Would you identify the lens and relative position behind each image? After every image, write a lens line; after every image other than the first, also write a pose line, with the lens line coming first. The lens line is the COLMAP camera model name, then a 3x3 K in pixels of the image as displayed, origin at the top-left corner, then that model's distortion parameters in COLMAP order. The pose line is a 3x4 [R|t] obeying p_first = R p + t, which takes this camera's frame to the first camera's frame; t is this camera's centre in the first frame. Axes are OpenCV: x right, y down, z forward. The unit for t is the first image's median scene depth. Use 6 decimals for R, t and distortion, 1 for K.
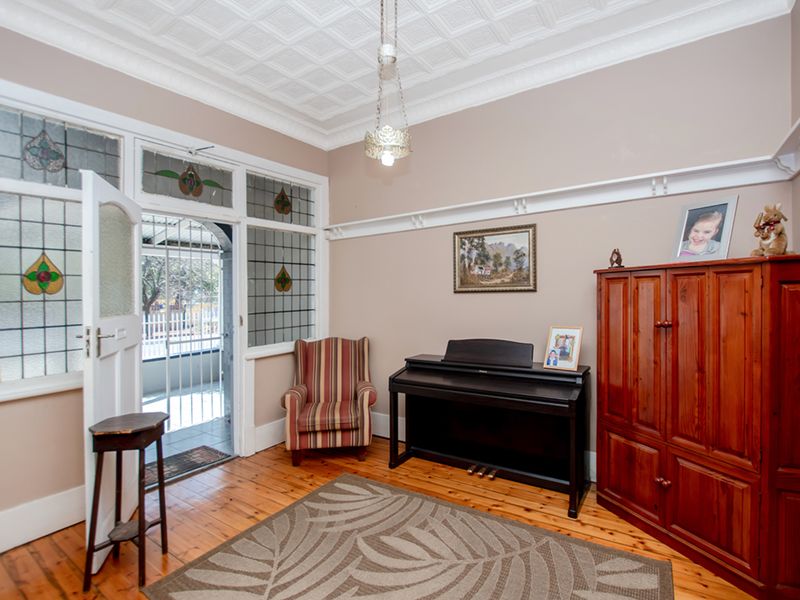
lens RADIAL K [[400.5, 0, 400.0], [0, 400.5, 300.0], [0, 0, 1]] dist [-0.015749, -0.000240]
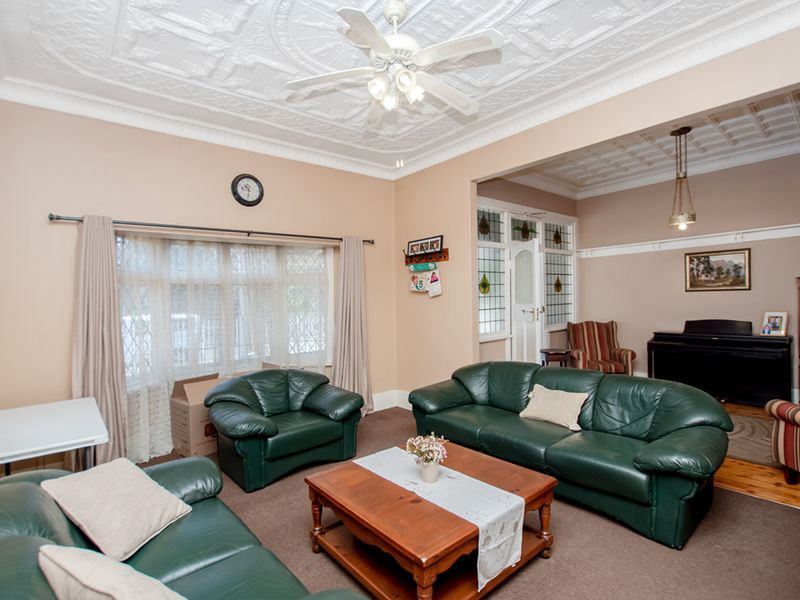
lens RADIAL K [[400.5, 0, 400.0], [0, 400.5, 300.0], [0, 0, 1]] dist [-0.015749, -0.000240]
pose [[0.966129, -0.005344, -0.258006, -0.574518], [0.003024, 0.999951, -0.009386, 0.027741], [0.258043, 0.008288, 0.966098, -0.846646]]
